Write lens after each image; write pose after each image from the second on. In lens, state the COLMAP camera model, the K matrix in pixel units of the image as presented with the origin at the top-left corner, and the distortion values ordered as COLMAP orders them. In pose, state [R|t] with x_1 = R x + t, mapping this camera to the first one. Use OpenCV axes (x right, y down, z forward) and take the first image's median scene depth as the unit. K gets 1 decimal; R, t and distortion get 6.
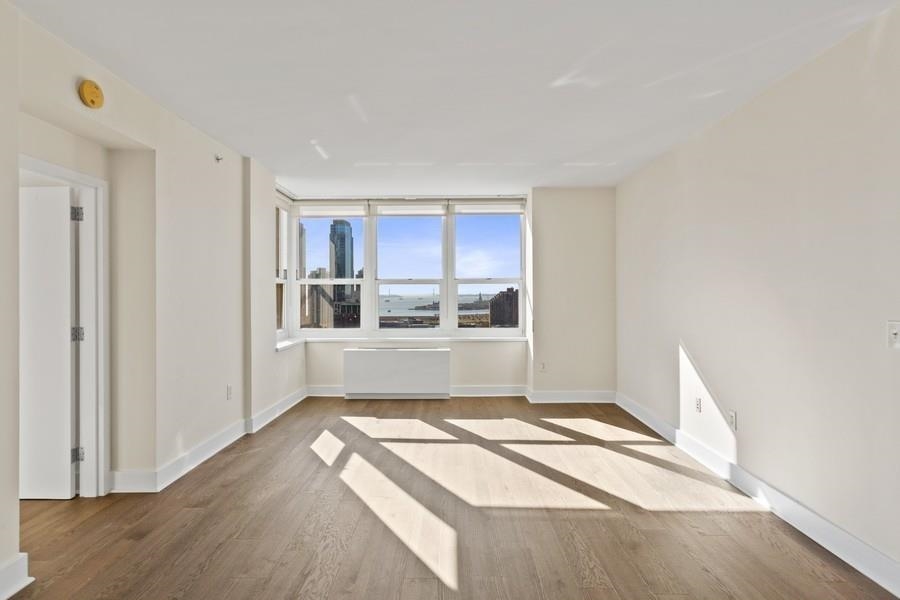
lens RADIAL K [[465.6, 0, 431.3], [0, 465.6, 302.1], [0, 0, 1]] dist [-0.000683, 0.001027]
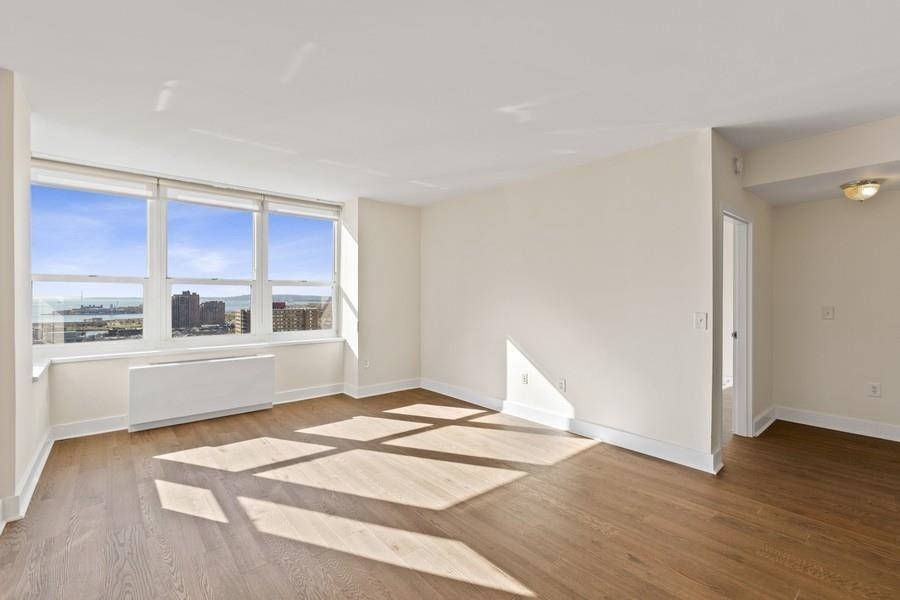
lens RADIAL K [[396.7, 0, 444.2], [0, 396.7, 302.9], [0, 0, 1]] dist [-0.003368, 0.000436]
pose [[0.760404, -0.004942, 0.649432, -0.214650], [0.007561, 0.999971, -0.001243, 0.000018], [-0.649407, 0.005855, 0.760419, 0.168867]]
